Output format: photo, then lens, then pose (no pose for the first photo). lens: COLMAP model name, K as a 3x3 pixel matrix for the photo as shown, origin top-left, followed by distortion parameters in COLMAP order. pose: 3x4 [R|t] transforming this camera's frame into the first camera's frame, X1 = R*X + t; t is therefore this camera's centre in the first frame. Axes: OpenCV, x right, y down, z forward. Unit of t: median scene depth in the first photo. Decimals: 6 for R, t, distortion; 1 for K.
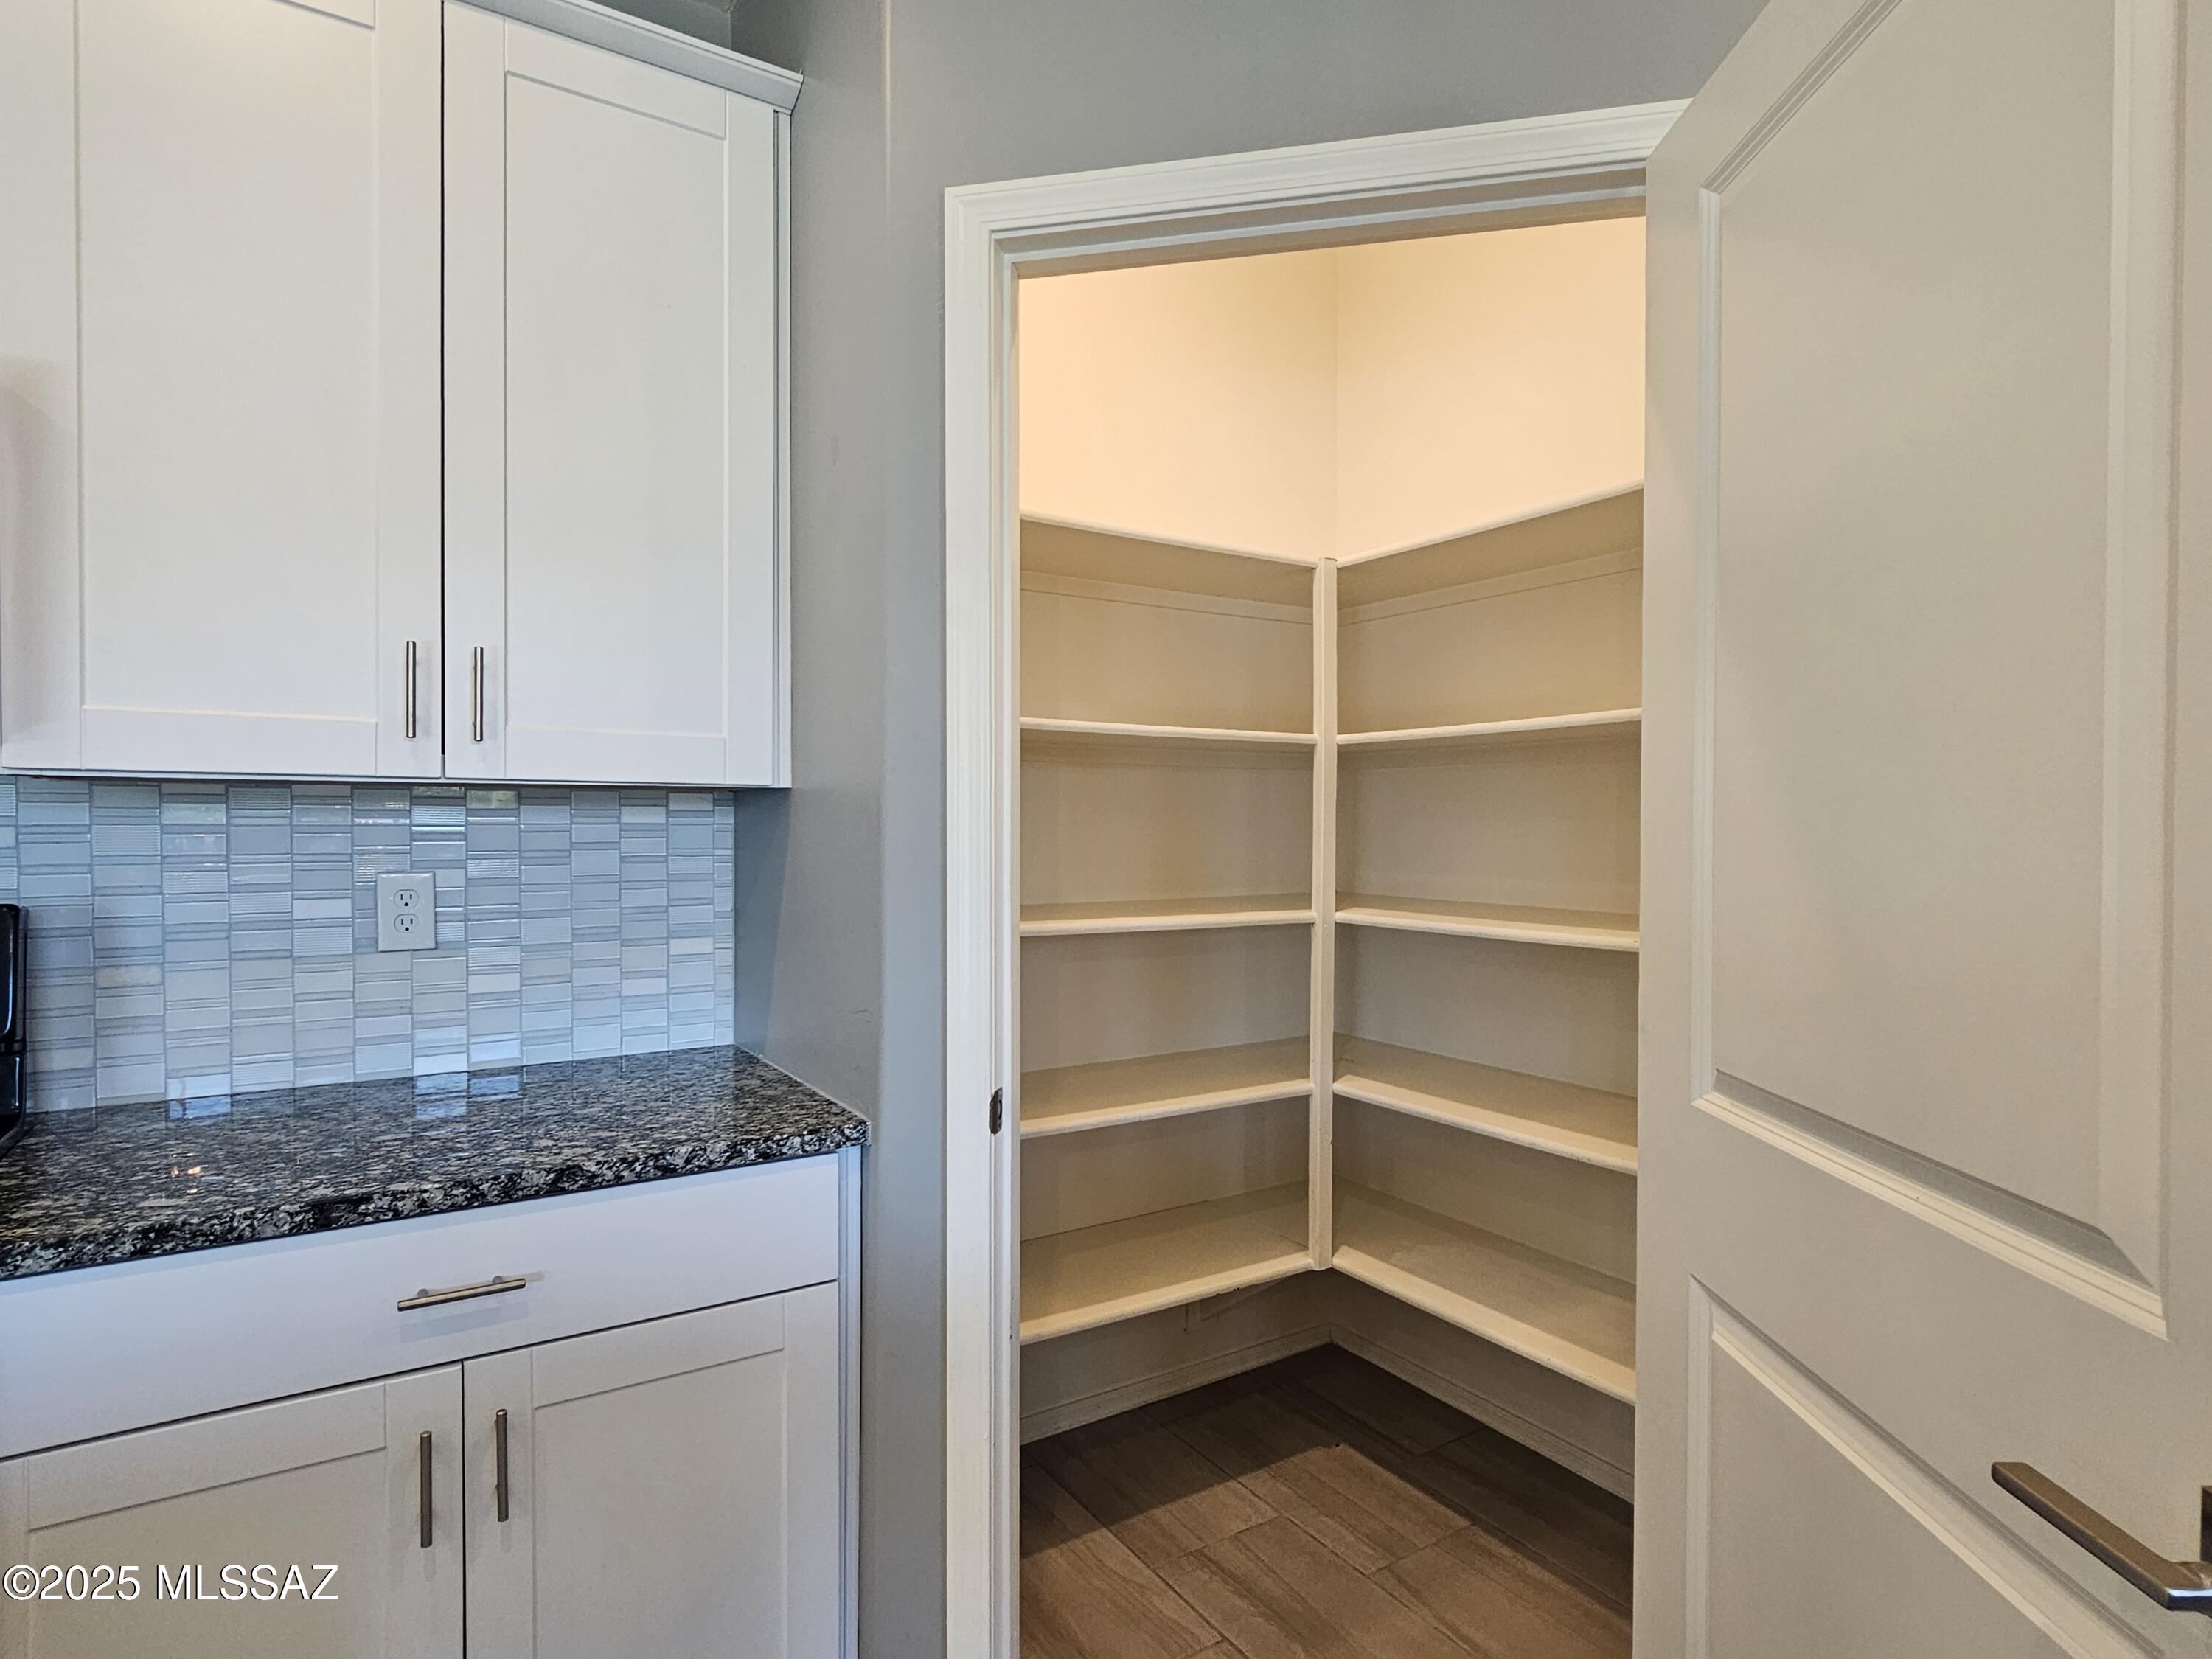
lens RADIAL K [[1175.9, 0, 1102.9], [0, 1175.9, 831.6], [0, 0, 1]] dist [0.001767, -0.000080]
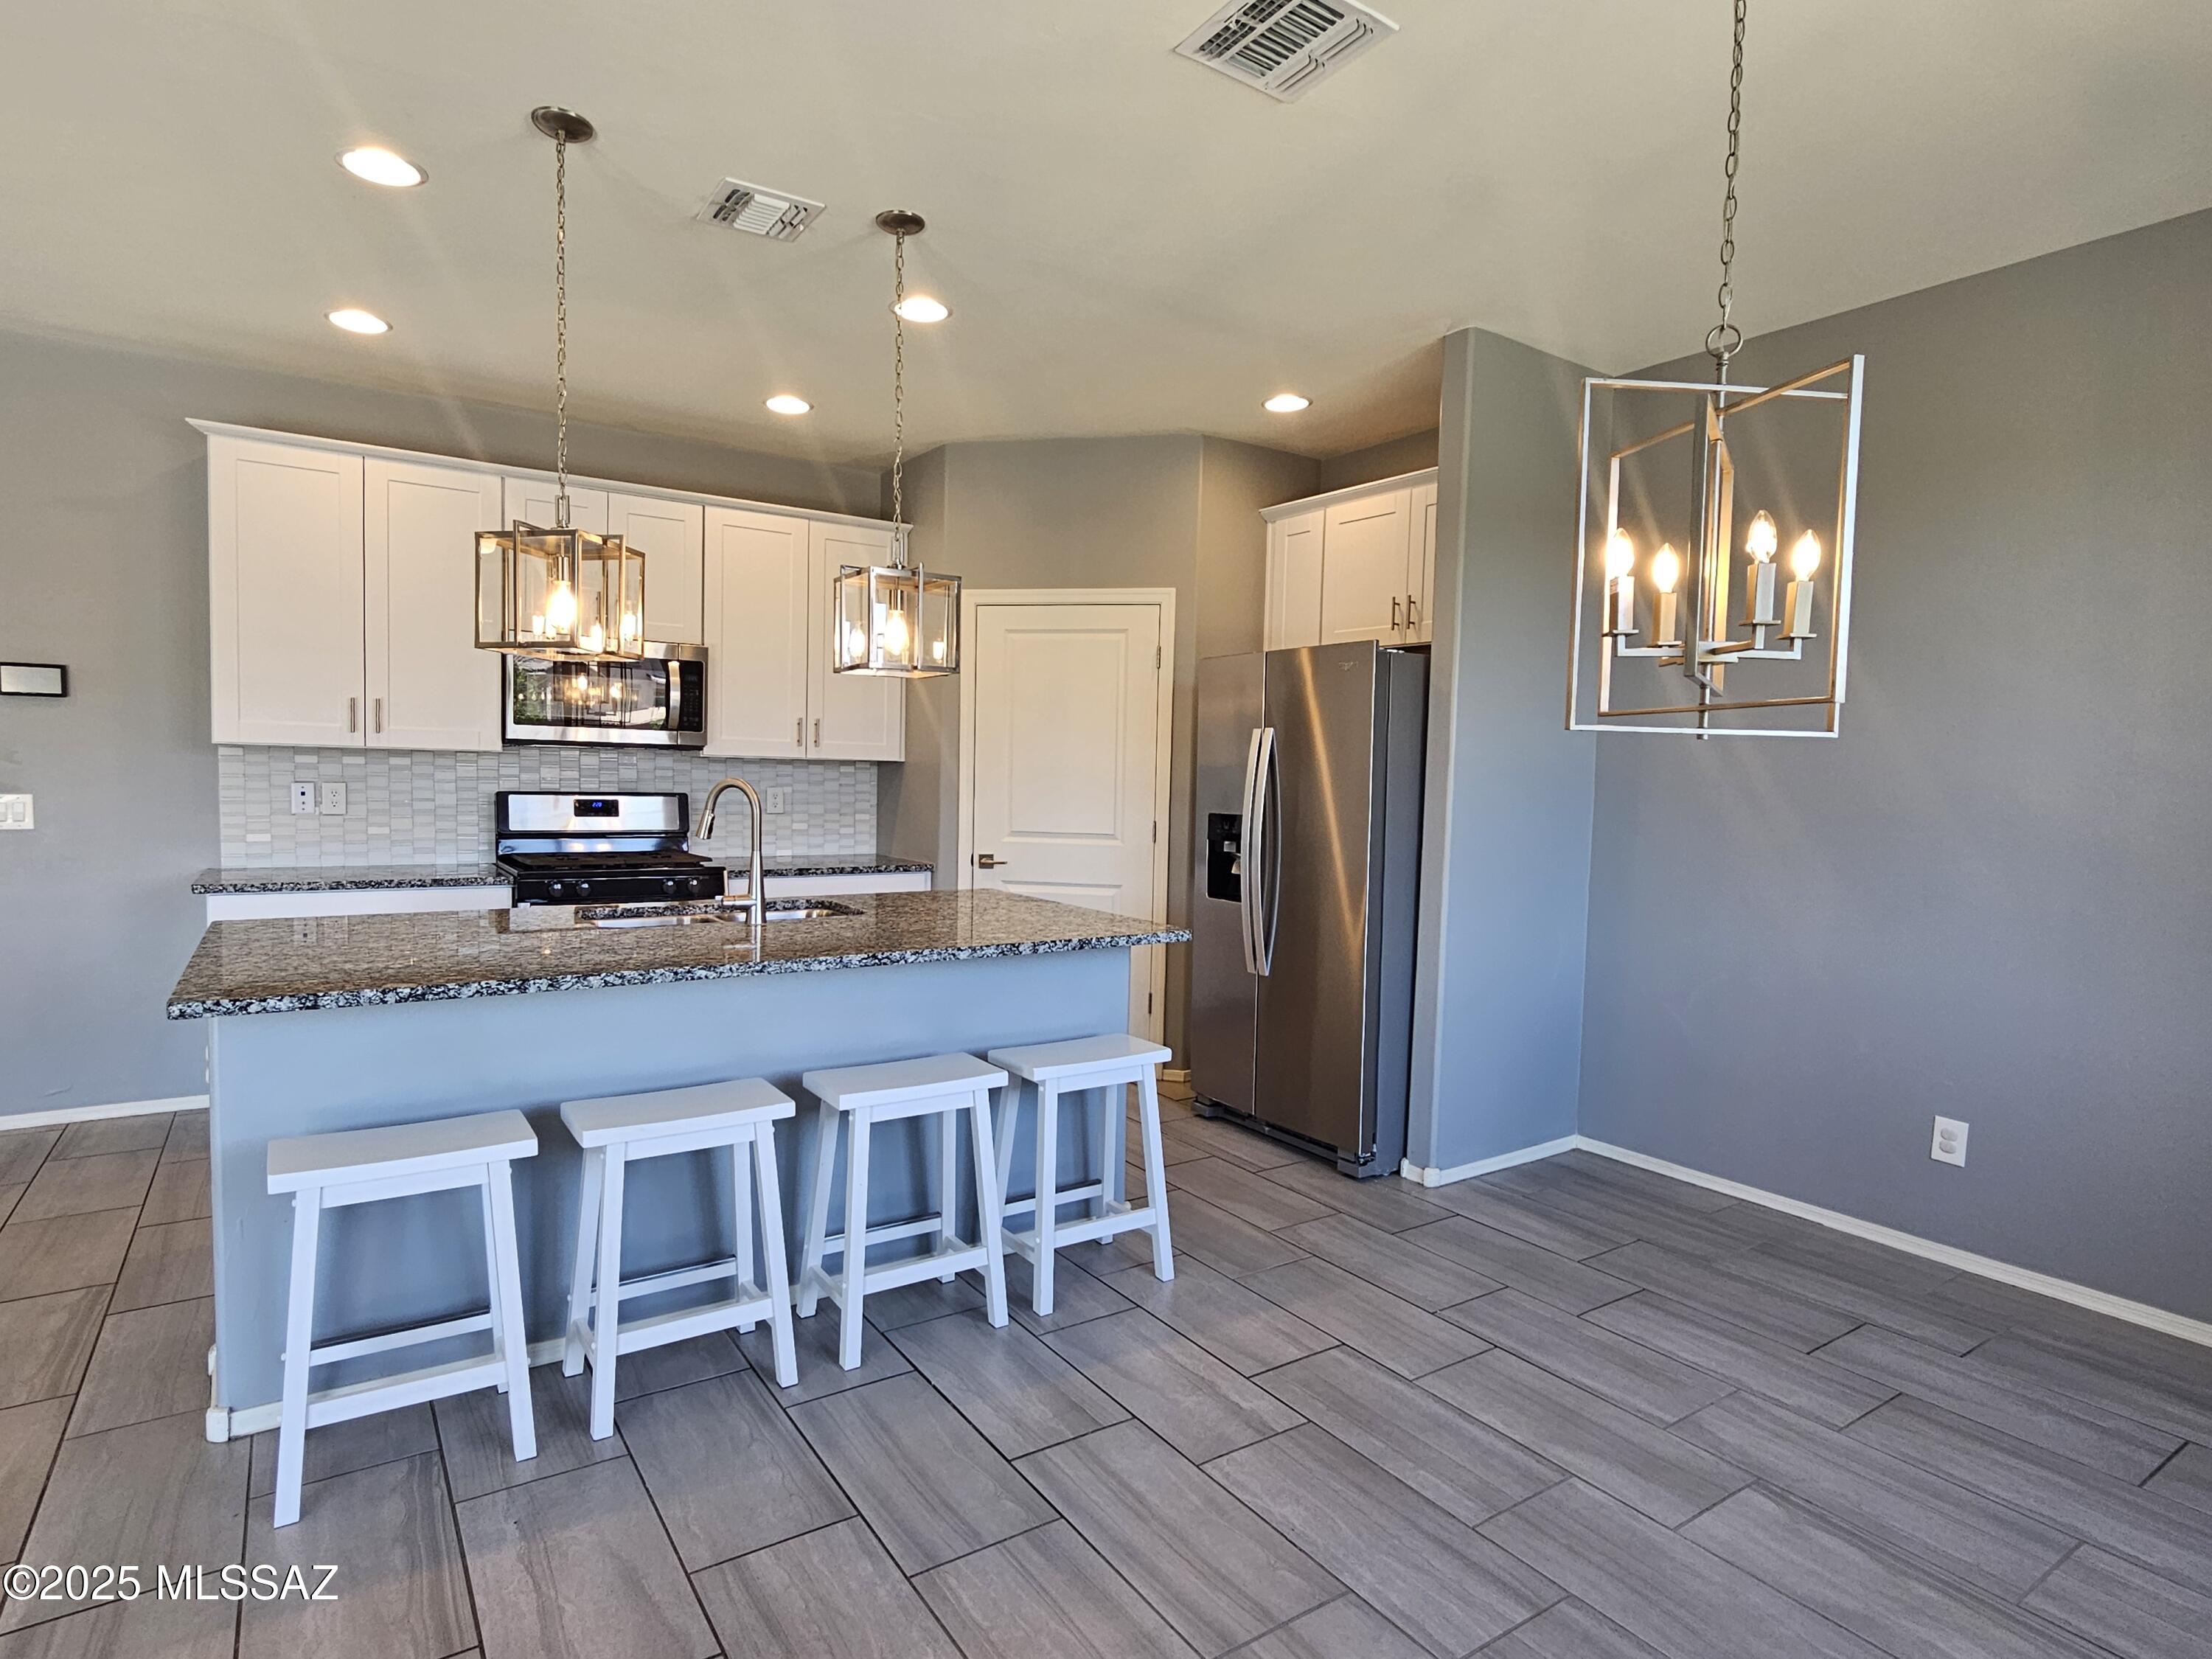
lens RADIAL K [[1175.9, 0, 1107.7], [0, 1175.9, 832.5], [0, 0, 1]] dist [0.001767, -0.000080]
pose [[0.999465, 0.019201, 0.026490, 0.160693], [-0.020452, 0.998649, 0.047775, -0.009979], [-0.025537, -0.048291, 0.998507, -1.850917]]
